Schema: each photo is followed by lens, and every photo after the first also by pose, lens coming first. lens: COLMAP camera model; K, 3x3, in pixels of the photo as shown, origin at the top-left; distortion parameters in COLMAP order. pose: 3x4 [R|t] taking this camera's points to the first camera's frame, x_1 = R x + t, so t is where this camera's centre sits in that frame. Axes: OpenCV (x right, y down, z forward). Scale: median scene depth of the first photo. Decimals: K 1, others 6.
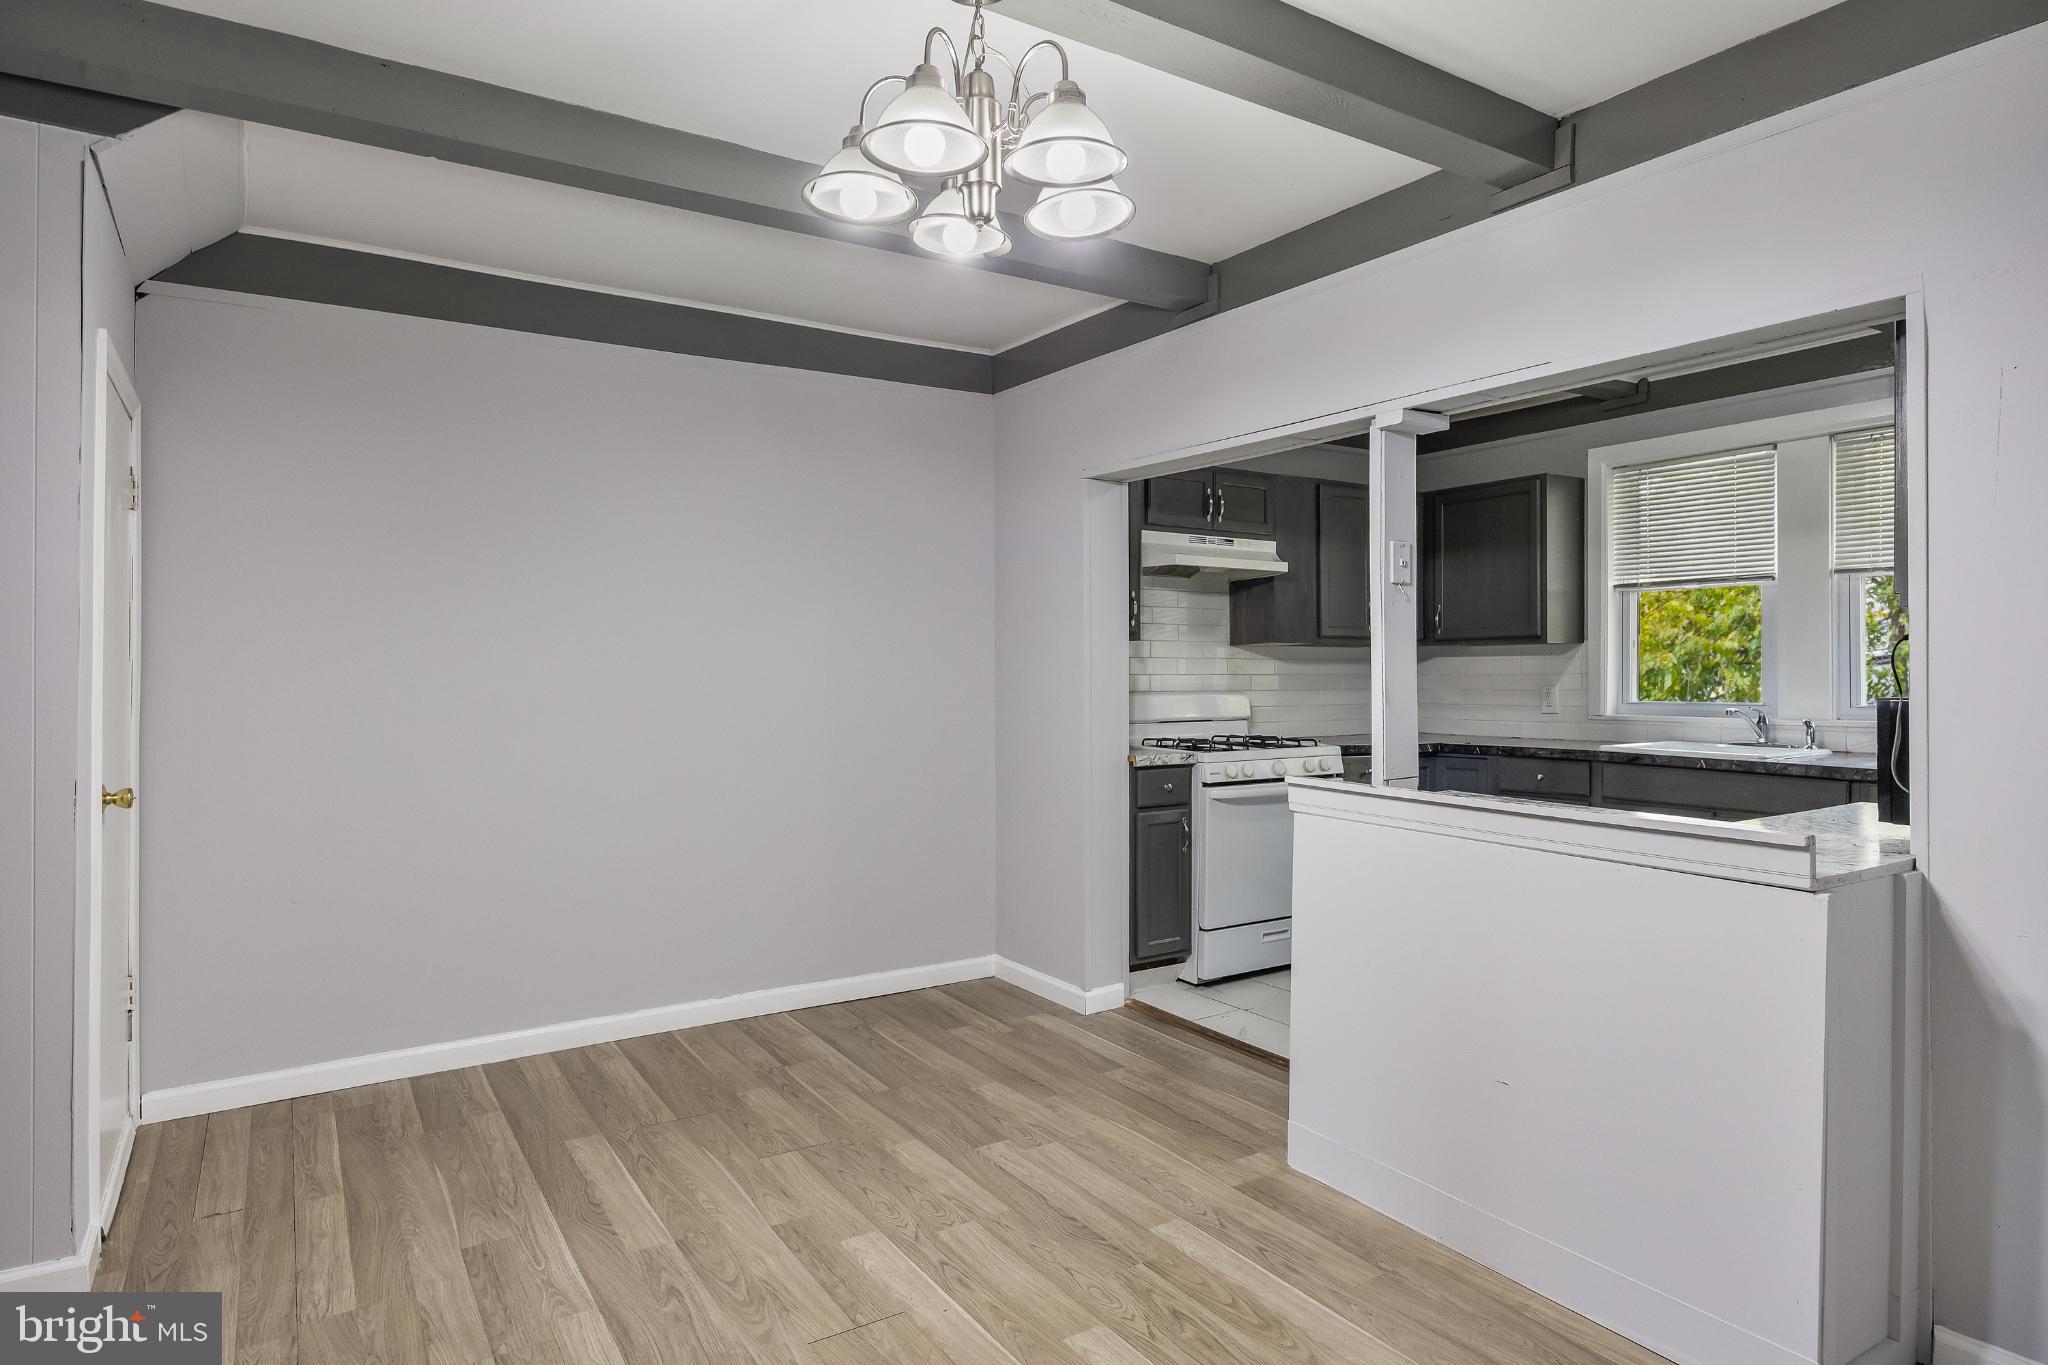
lens RADIAL K [[1156.9, 0, 1023.3], [0, 1156.9, 683.2], [0, 0, 1]] dist [-0.000149, -0.001553]
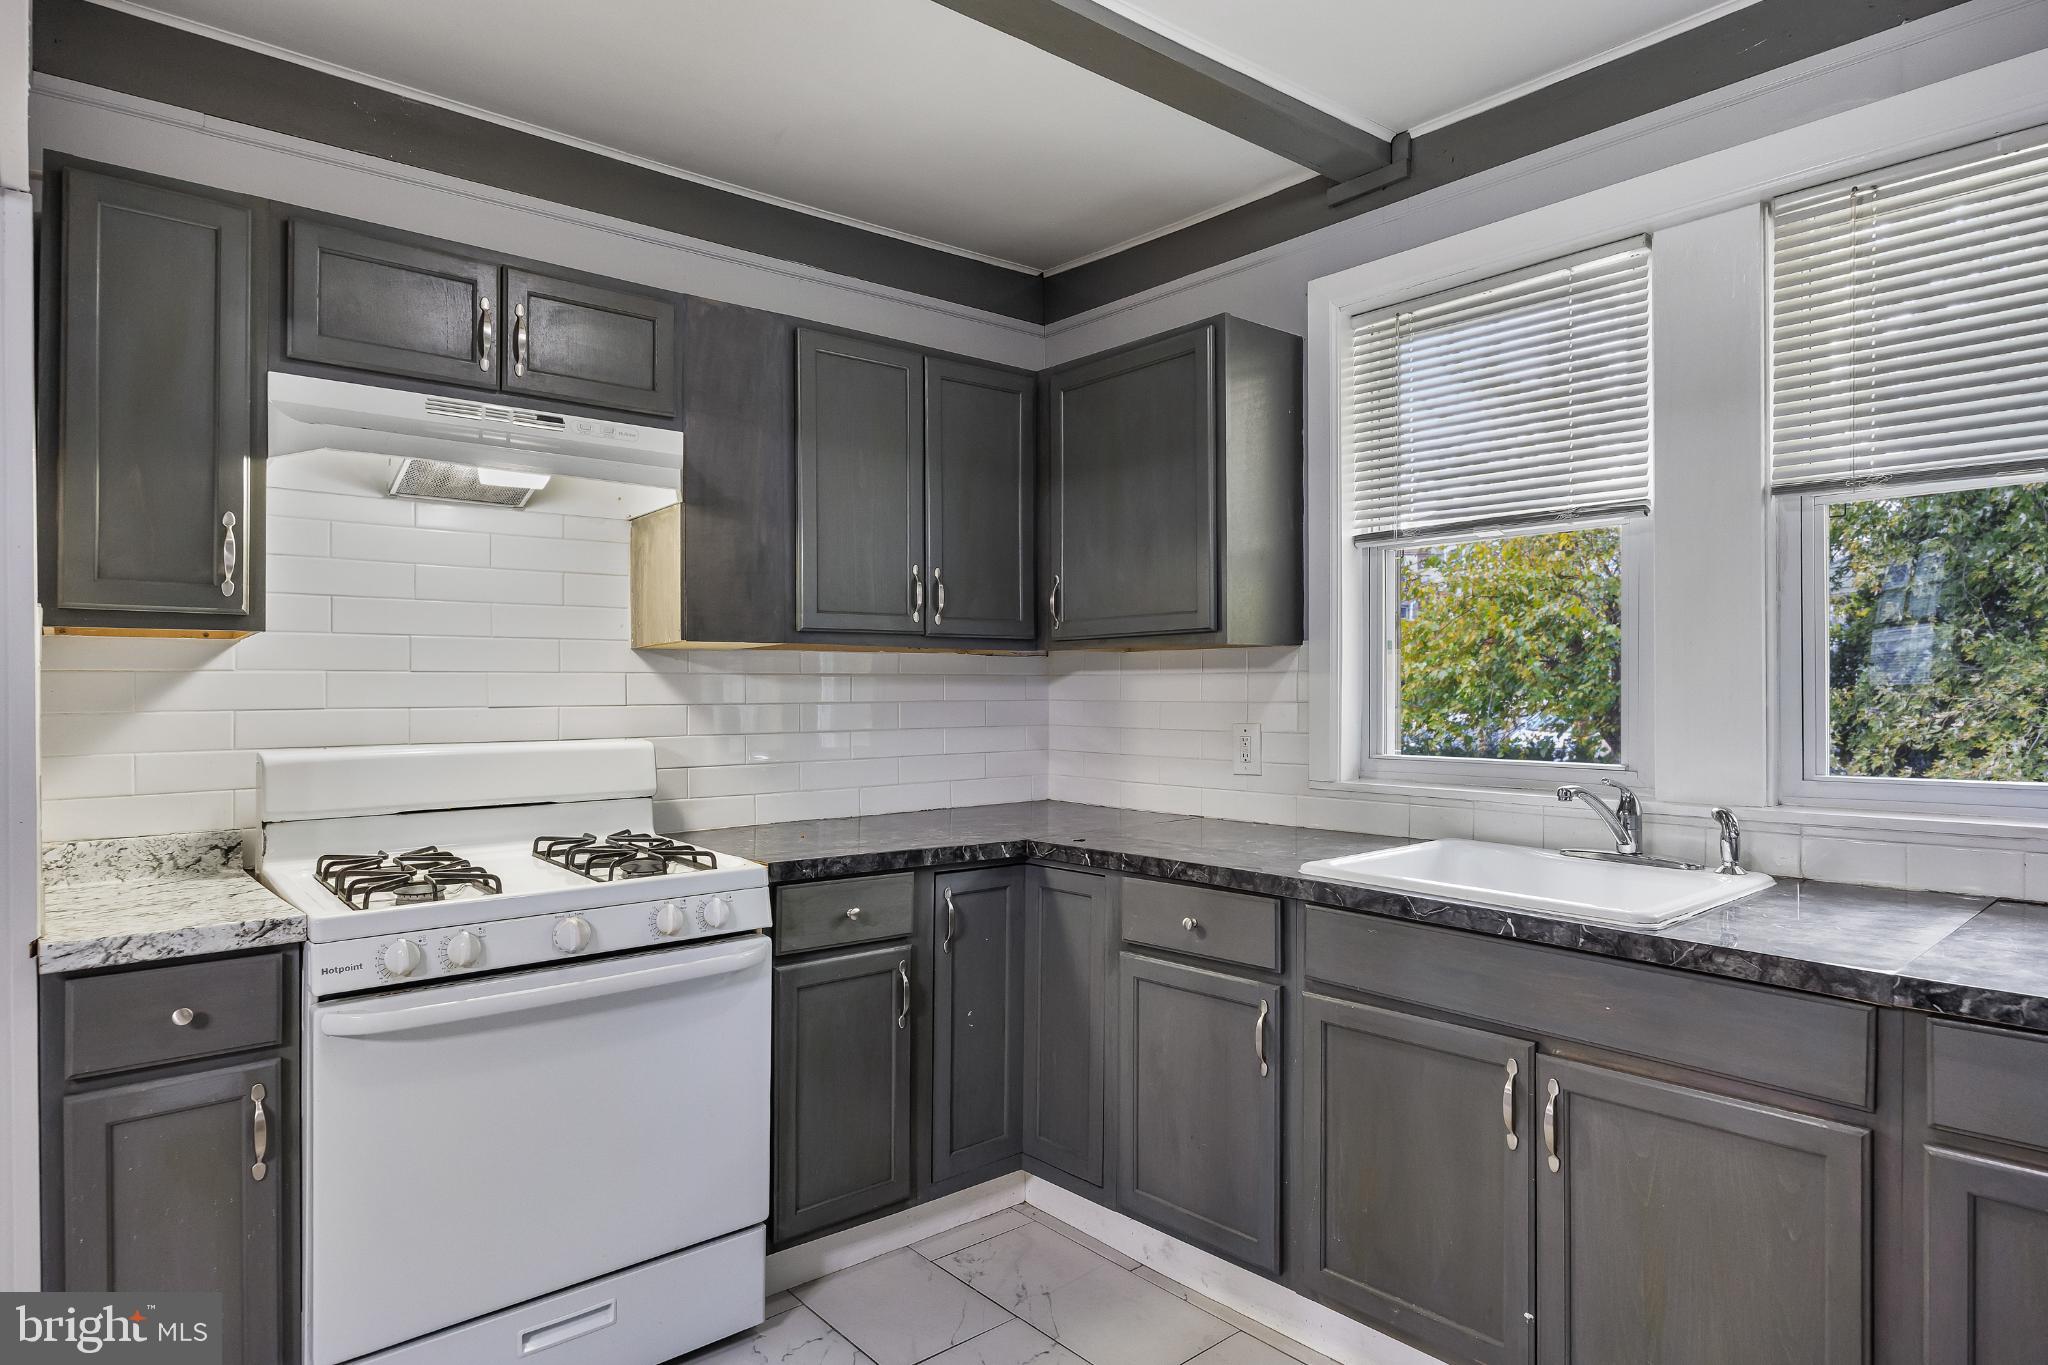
lens RADIAL K [[1156.9, 0, 1022.7], [0, 1156.9, 692.3], [0, 0, 1]] dist [-0.000149, -0.001553]
pose [[0.991366, -0.001253, 0.131121, 0.311439], [0.001645, 0.999994, -0.002880, -0.012717], [-0.131117, 0.003071, 0.991362, 0.529525]]
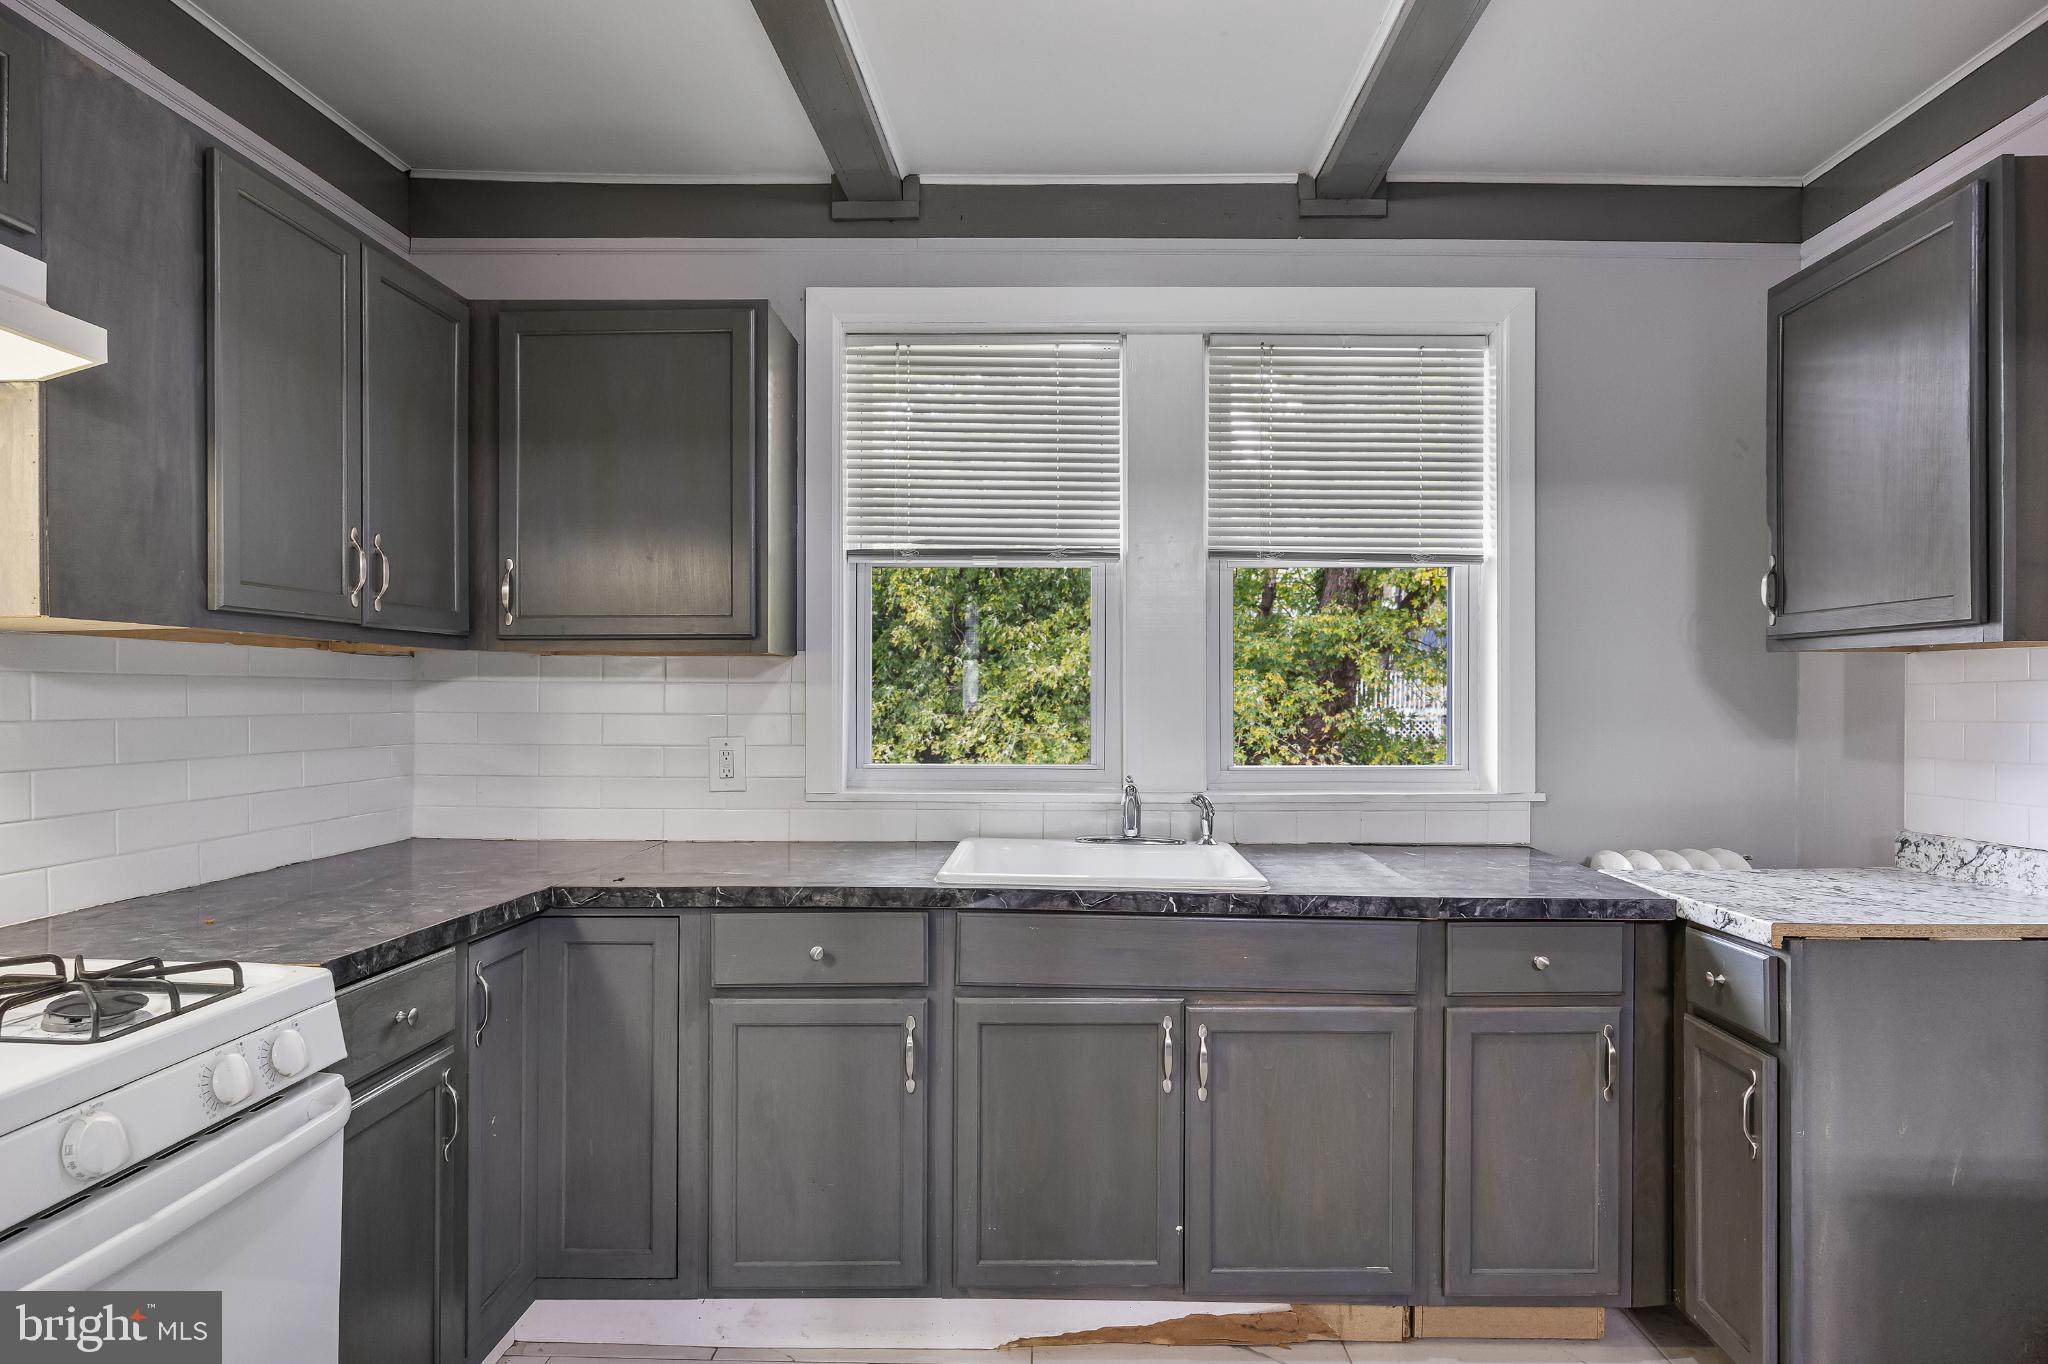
lens RADIAL K [[1124.3, 0, 1035.7], [0, 1124.3, 698.6], [0, 0, 1]] dist [-0.006331, -0.002860]
pose [[0.562868, 0.003091, 0.826541, 0.135686], [-0.000289, 0.999994, -0.003543, -0.014741], [-0.826547, 0.001755, 0.562865, 0.678404]]
